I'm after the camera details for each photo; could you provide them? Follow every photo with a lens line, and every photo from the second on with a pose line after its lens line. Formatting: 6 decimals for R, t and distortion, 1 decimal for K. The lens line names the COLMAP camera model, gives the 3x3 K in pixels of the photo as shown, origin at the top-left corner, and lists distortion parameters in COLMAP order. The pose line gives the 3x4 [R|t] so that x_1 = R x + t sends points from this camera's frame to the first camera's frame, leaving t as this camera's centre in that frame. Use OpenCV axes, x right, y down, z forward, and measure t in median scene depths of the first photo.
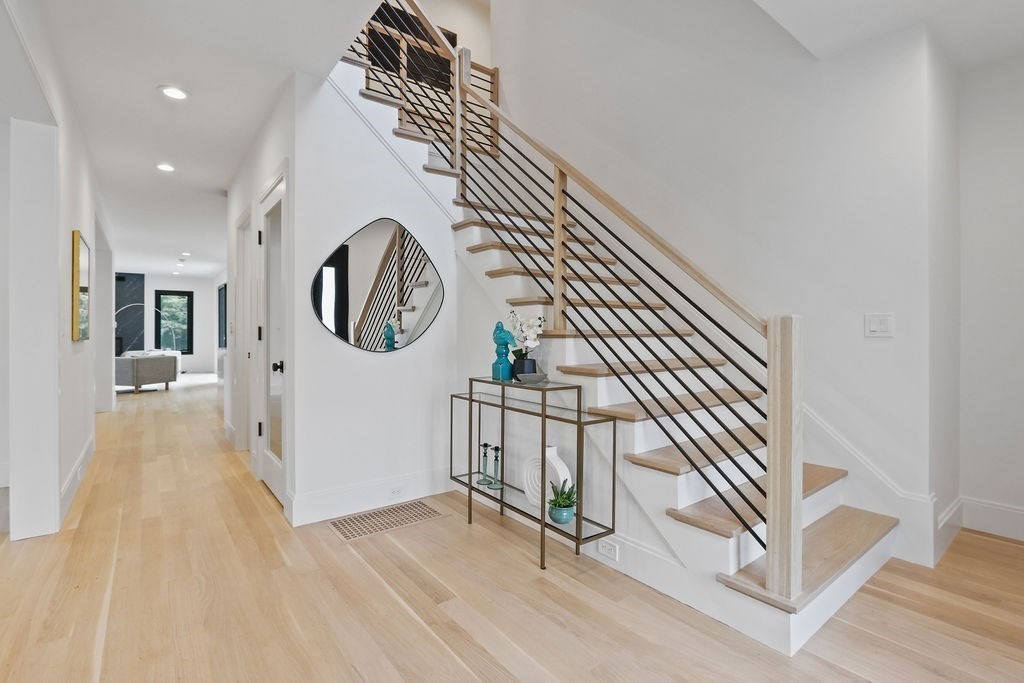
lens RADIAL K [[472.8, 0, 512.0], [0, 472.8, 336.2], [0, 0, 1]] dist [-0.016505, 0.000129]
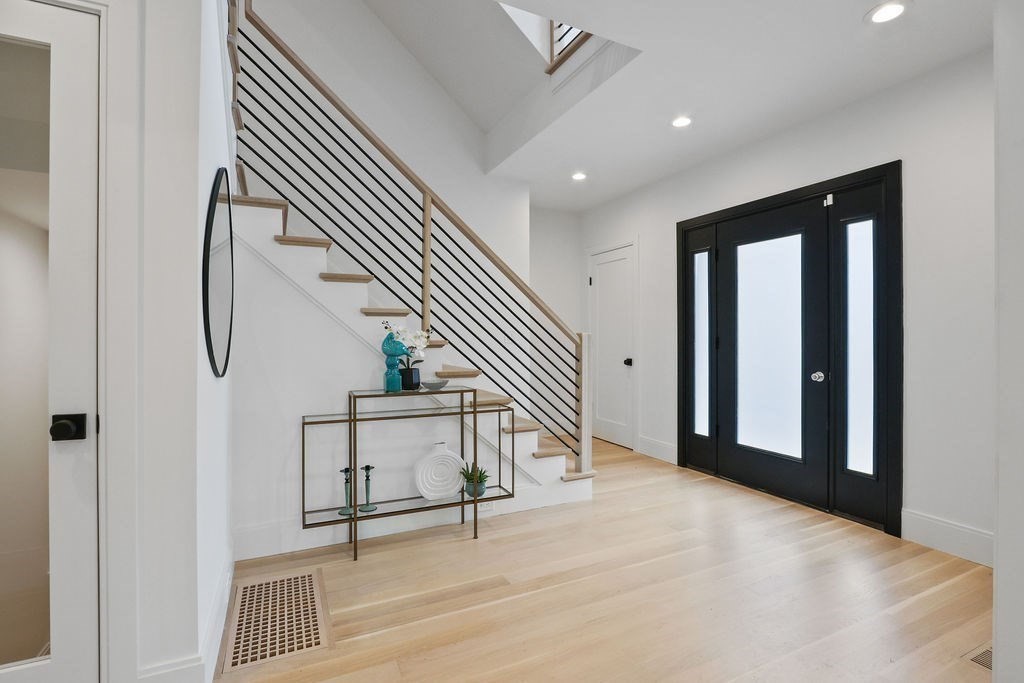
lens RADIAL K [[472.8, 0, 509.6], [0, 472.8, 338.7], [0, 0, 1]] dist [-0.016505, 0.000129]
pose [[0.214305, -0.008569, 0.976729, -0.989296], [0.005415, 0.999957, 0.007585, -0.025121], [-0.976752, 0.003663, 0.214342, 0.589998]]
